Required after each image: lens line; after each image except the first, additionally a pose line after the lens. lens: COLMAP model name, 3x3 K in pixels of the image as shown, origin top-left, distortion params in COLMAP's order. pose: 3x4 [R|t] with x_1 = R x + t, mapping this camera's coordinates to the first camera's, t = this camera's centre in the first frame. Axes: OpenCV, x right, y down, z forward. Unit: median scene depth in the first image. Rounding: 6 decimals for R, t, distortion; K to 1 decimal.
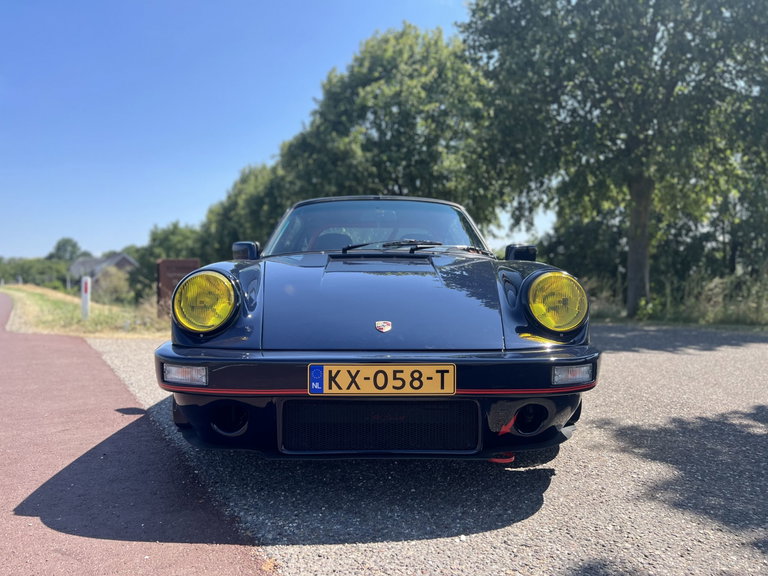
lens RADIAL K [[578.2, 0, 383.4], [0, 578.2, 288.7], [0, 0, 1]] dist [0.040808, -0.052634]
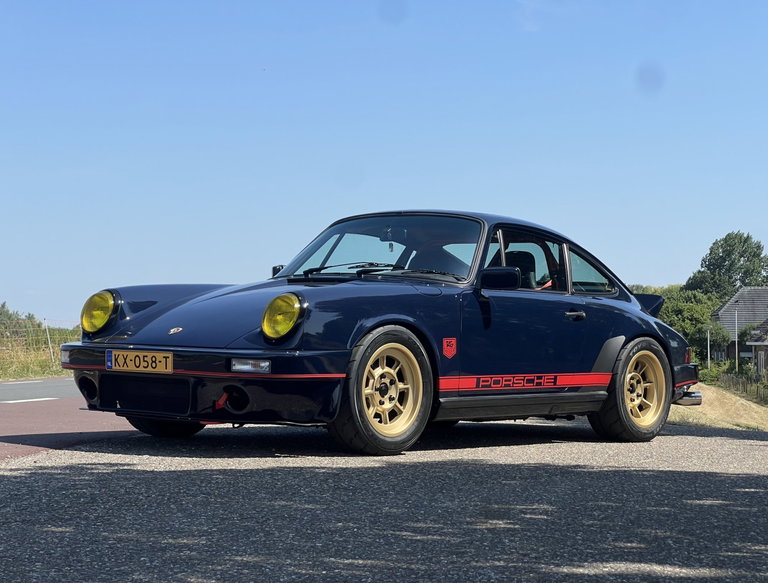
lens RADIAL K [[1764.3, 0, 382.7], [0, 1764.3, 290.3], [0, 0, 1]] dist [0.202505, 0.000000]
pose [[0.754405, 0.003722, -0.656399, 3.515131], [-0.037349, 0.998607, -0.037264, 0.119907], [0.655346, 0.052628, 0.753493, -2.079771]]
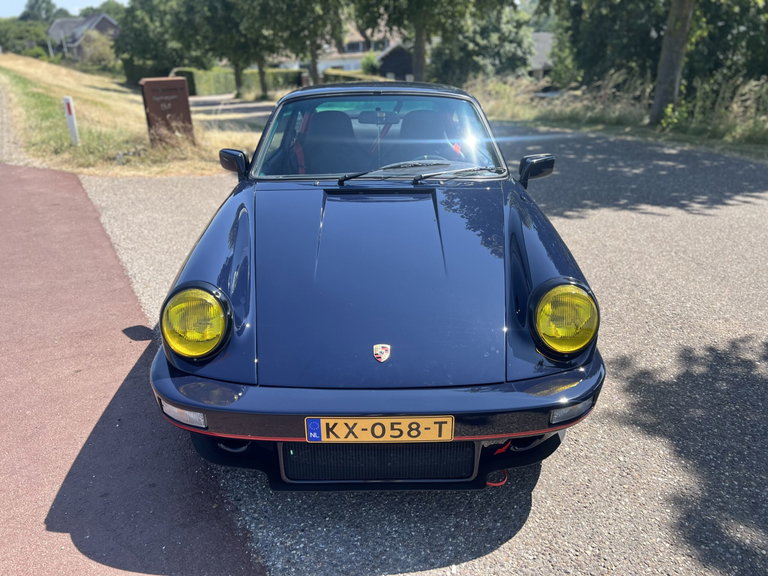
lens RADIAL K [[578.2, 0, 383.4], [0, 578.2, 288.8], [0, 0, 1]] dist [0.040808, -0.052634]
pose [[0.999897, -0.003655, -0.013886, 0.018859], [0.008721, 0.922865, 0.385025, -0.451803], [0.011408, -0.385106, 0.922802, 0.170386]]
